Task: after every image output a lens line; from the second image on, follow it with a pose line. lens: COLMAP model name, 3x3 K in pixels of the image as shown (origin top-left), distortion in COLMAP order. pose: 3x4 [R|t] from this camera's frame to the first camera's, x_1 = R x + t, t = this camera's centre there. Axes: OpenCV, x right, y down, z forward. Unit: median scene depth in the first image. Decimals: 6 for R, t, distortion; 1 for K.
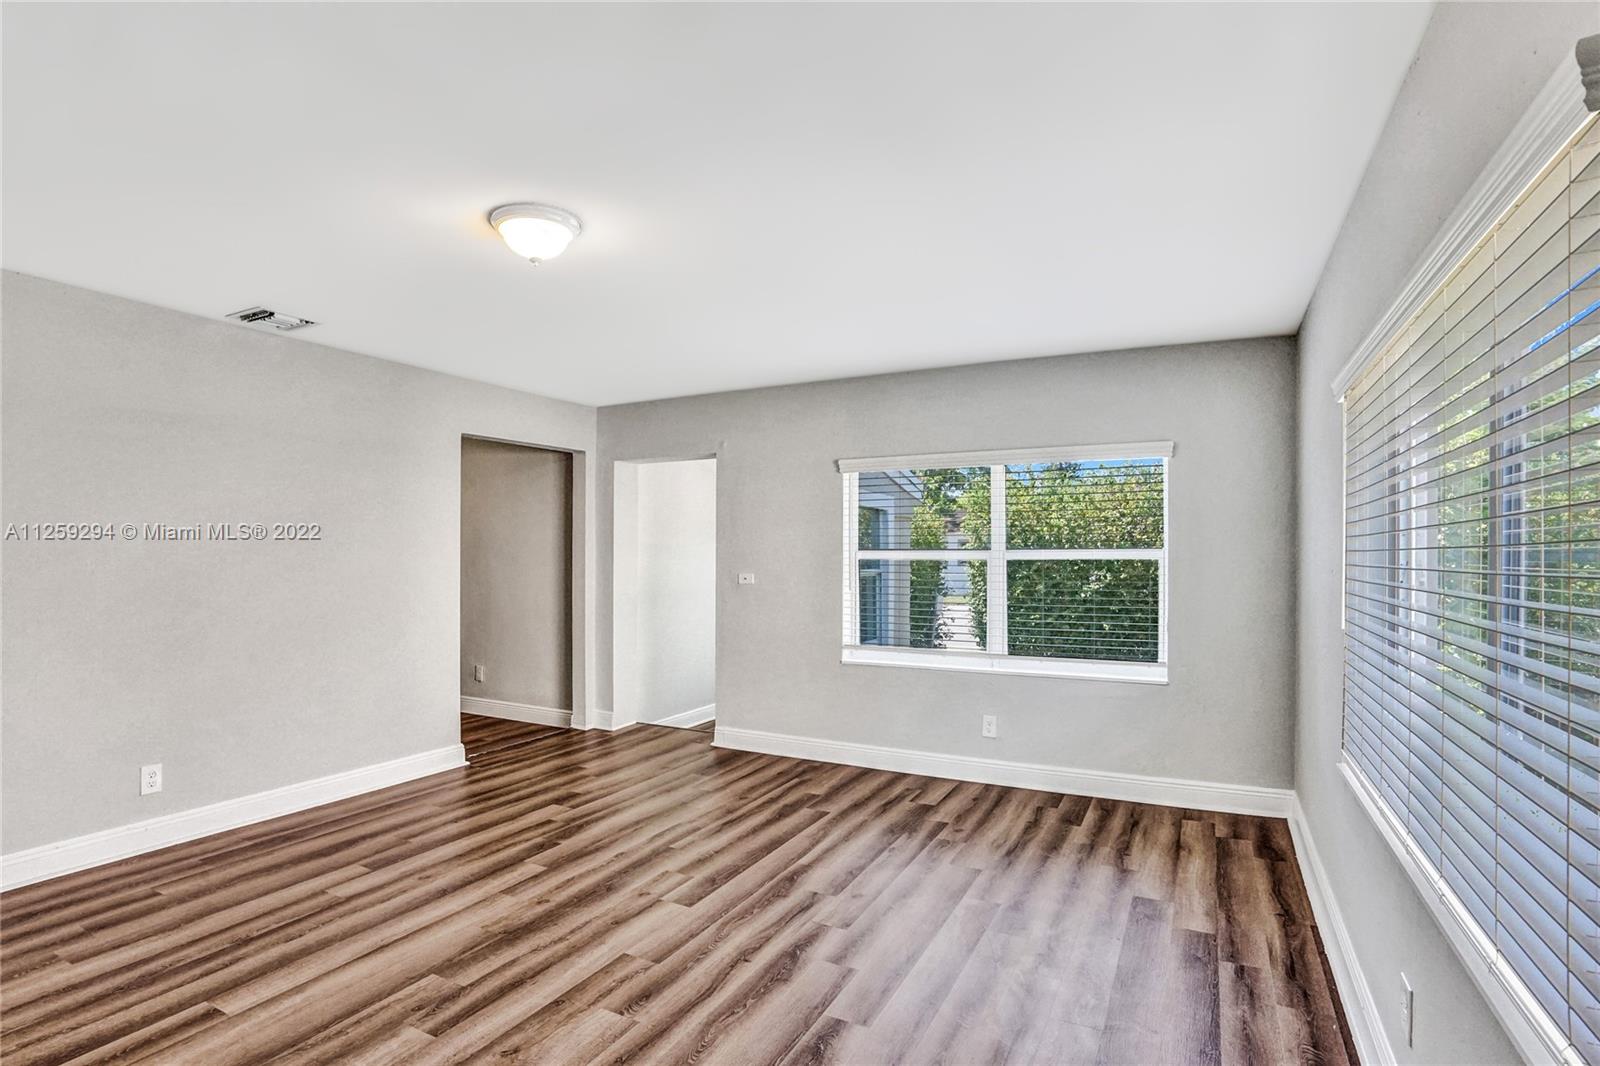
lens RADIAL K [[795.1, 0, 796.1], [0, 795.1, 560.3], [0, 0, 1]] dist [-0.058944, 0.021827]
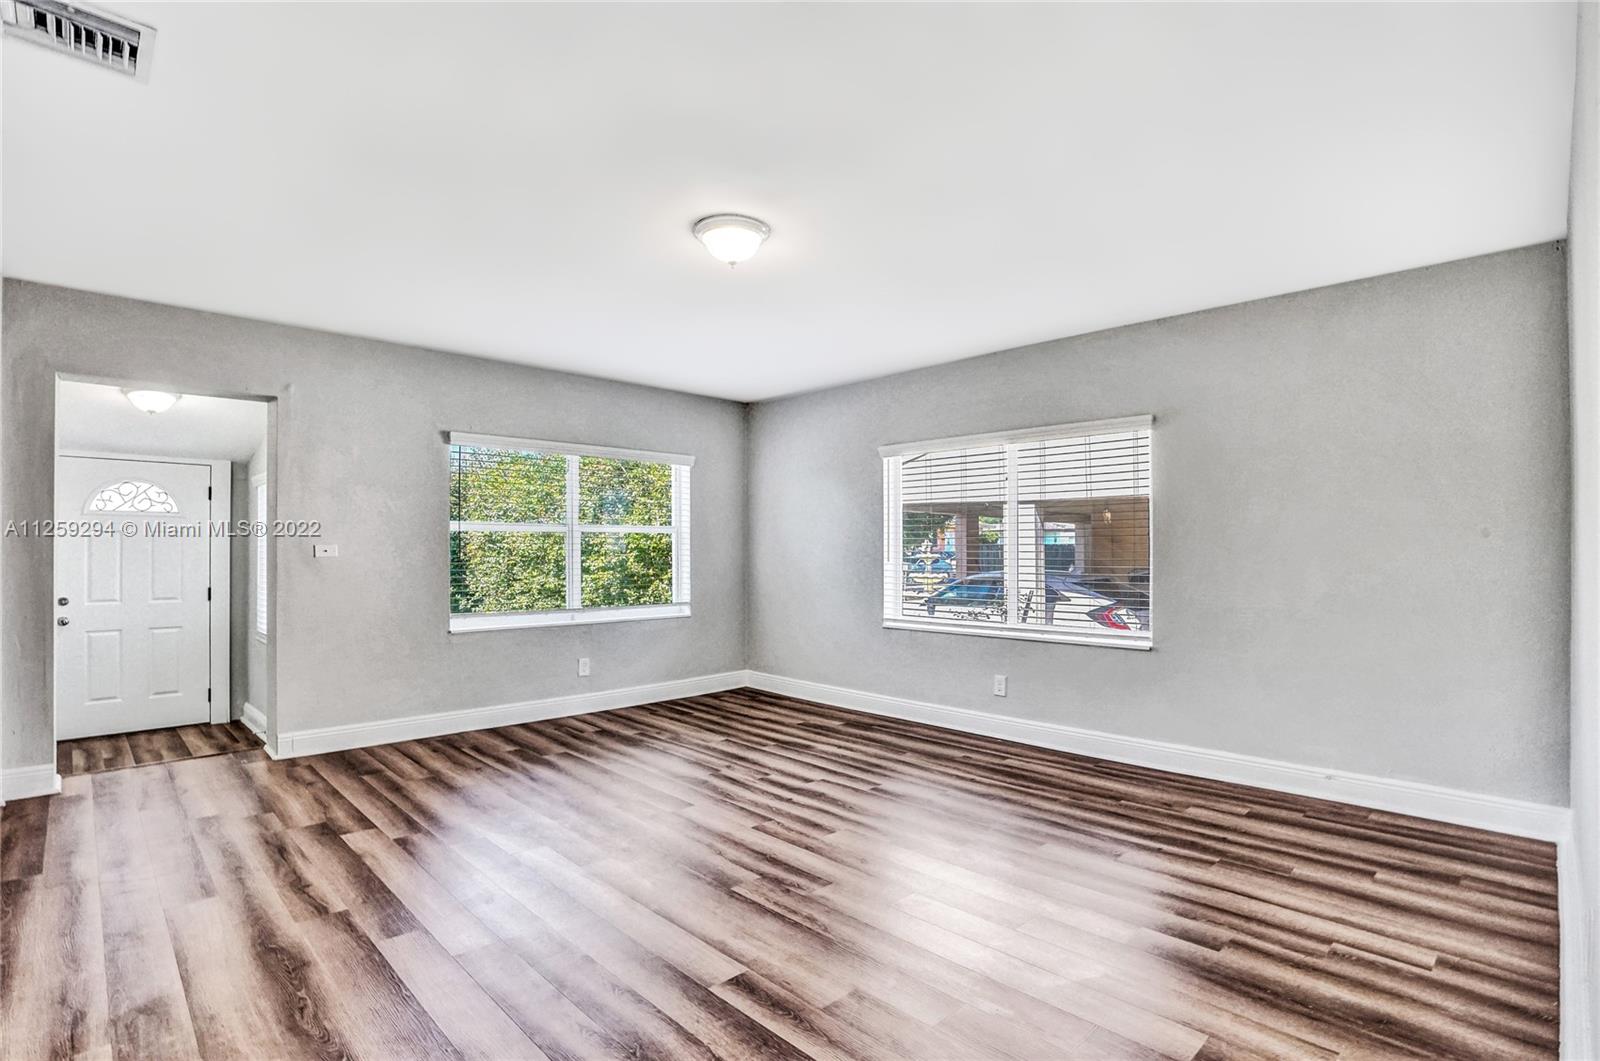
lens RADIAL K [[757.8, 0, 803.2], [0, 757.8, 548.9], [0, 0, 1]] dist [-0.054024, 0.016865]
pose [[0.303928, 0.001259, 0.952694, -1.032750], [0.005524, 0.999980, -0.003084, 0.040162], [-0.952679, 0.006200, 0.303915, 0.412758]]
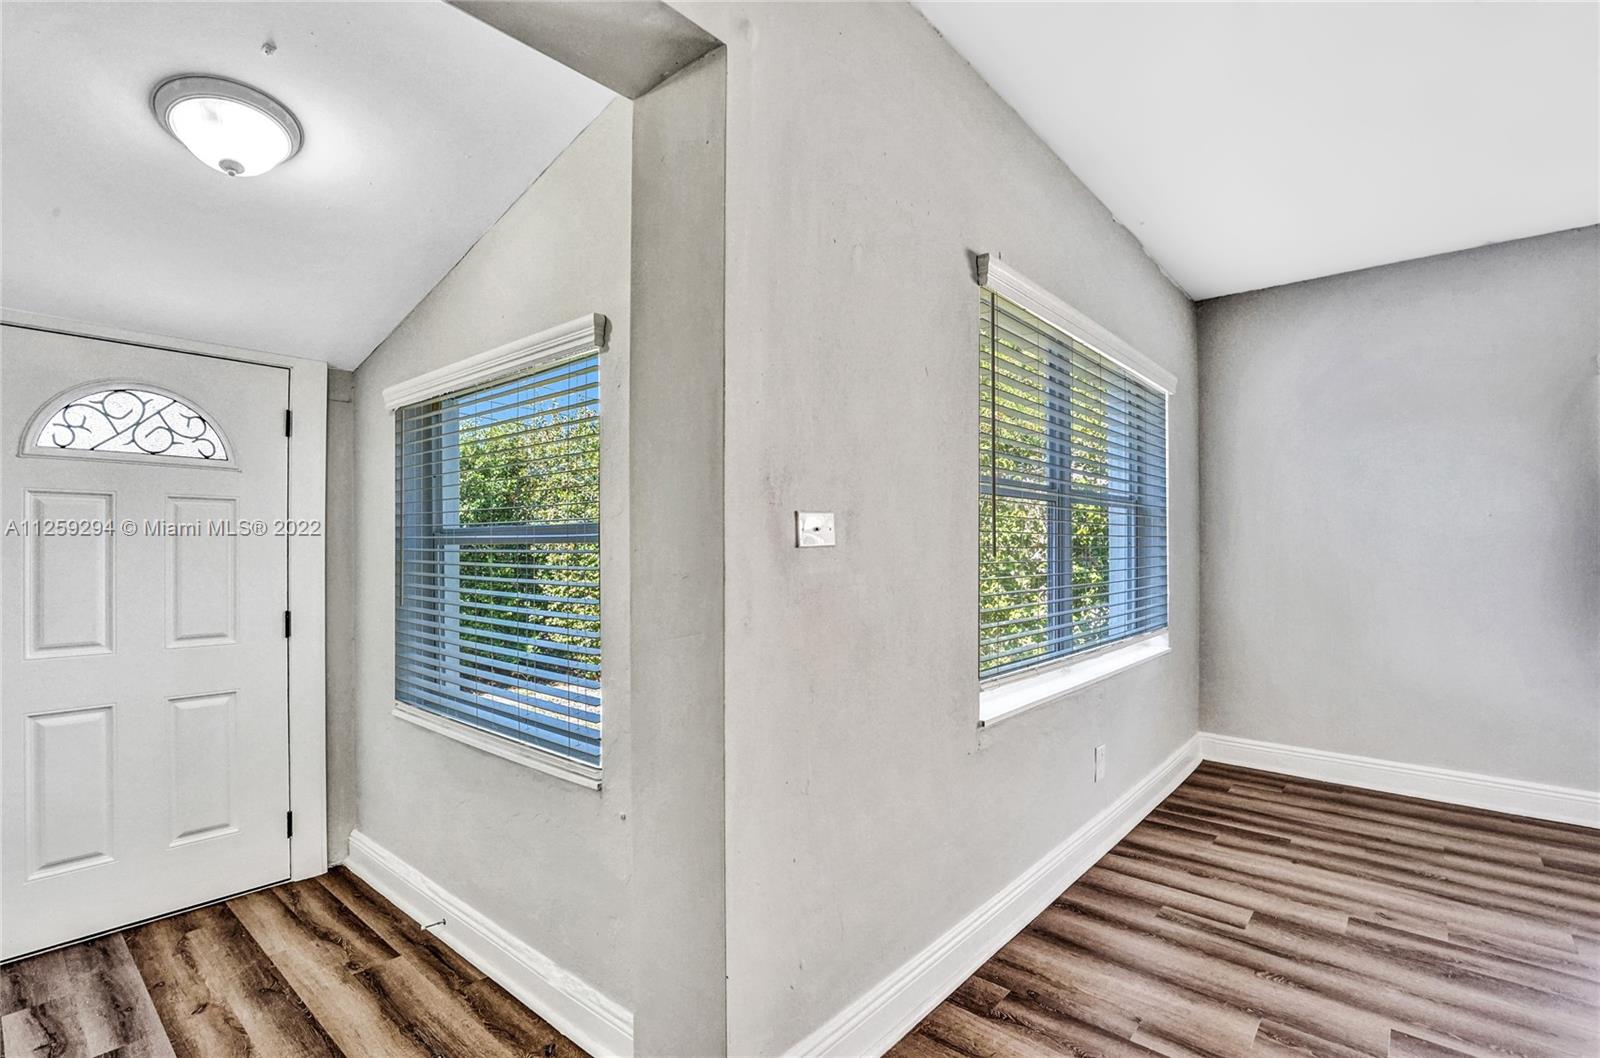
lens RADIAL K [[740.7, 0, 798.0], [0, 740.7, 544.0], [0, 0, 1]] dist [-0.038073, 0.012634]
pose [[0.232956, 0.000276, 0.972487, -0.518829], [0.007073, 0.999973, -0.001979, 0.044530], [-0.972462, 0.007339, 0.232948, 1.455445]]
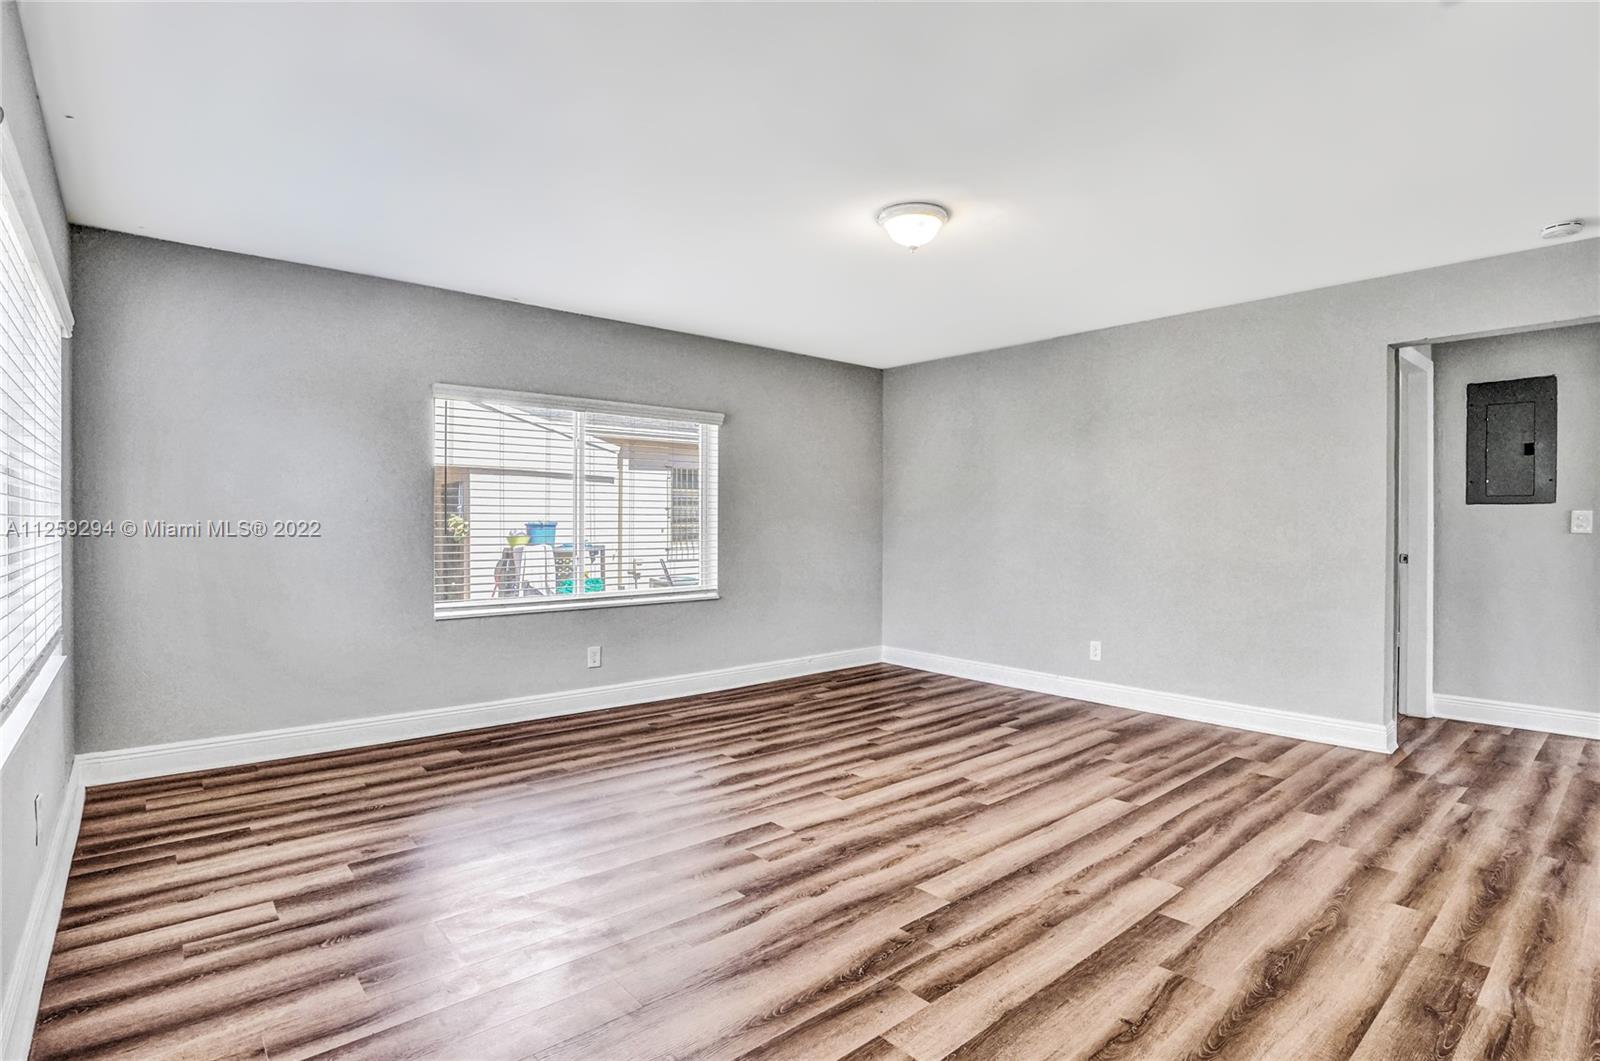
lens RADIAL K [[783.3, 0, 794.6], [0, 783.3, 526.4], [0, 0, 1]] dist [-0.054225, 0.018562]
pose [[-0.927278, -0.006248, 0.374321, -0.466041], [-0.001984, 0.999929, 0.011776, 0.036054], [-0.374368, 0.010177, -0.927225, 1.658885]]
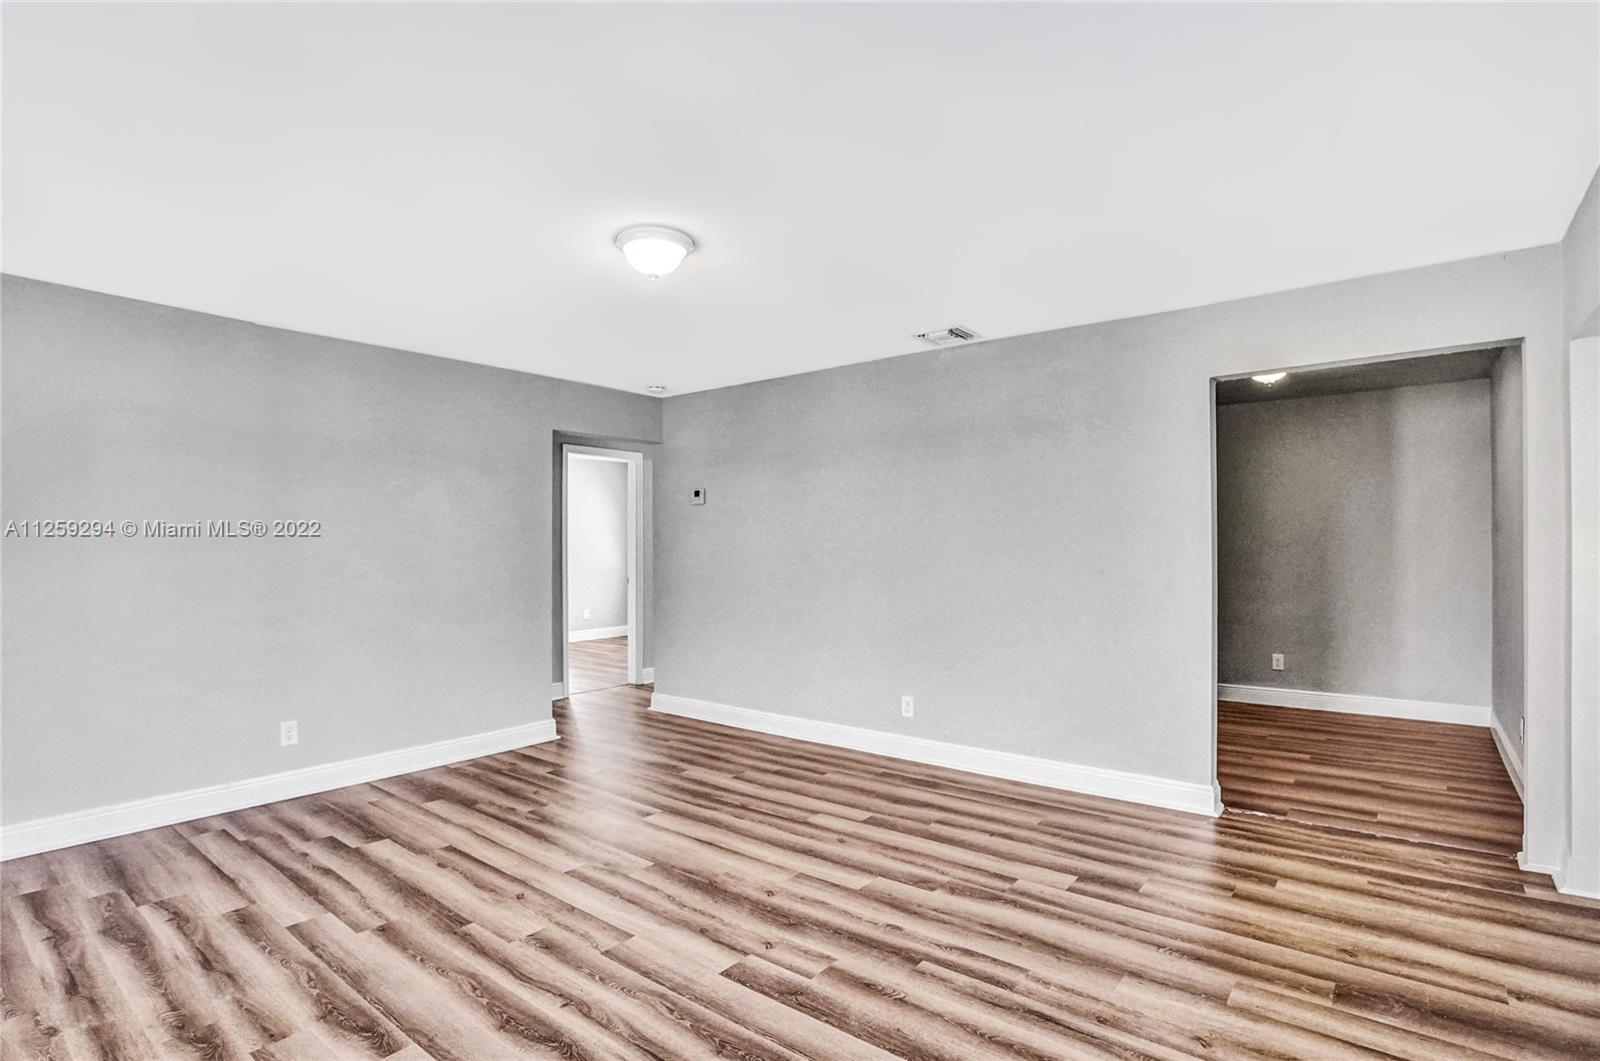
lens RADIAL K [[783.3, 0, 794.6], [0, 783.3, 526.4], [0, 0, 1]] dist [-0.054225, 0.018562]
pose [[-0.199939, -0.026467, -0.979451, 0.543235], [-0.001521, 0.999642, -0.026702, 0.004967], [0.979807, -0.003849, -0.199908, 1.061202]]
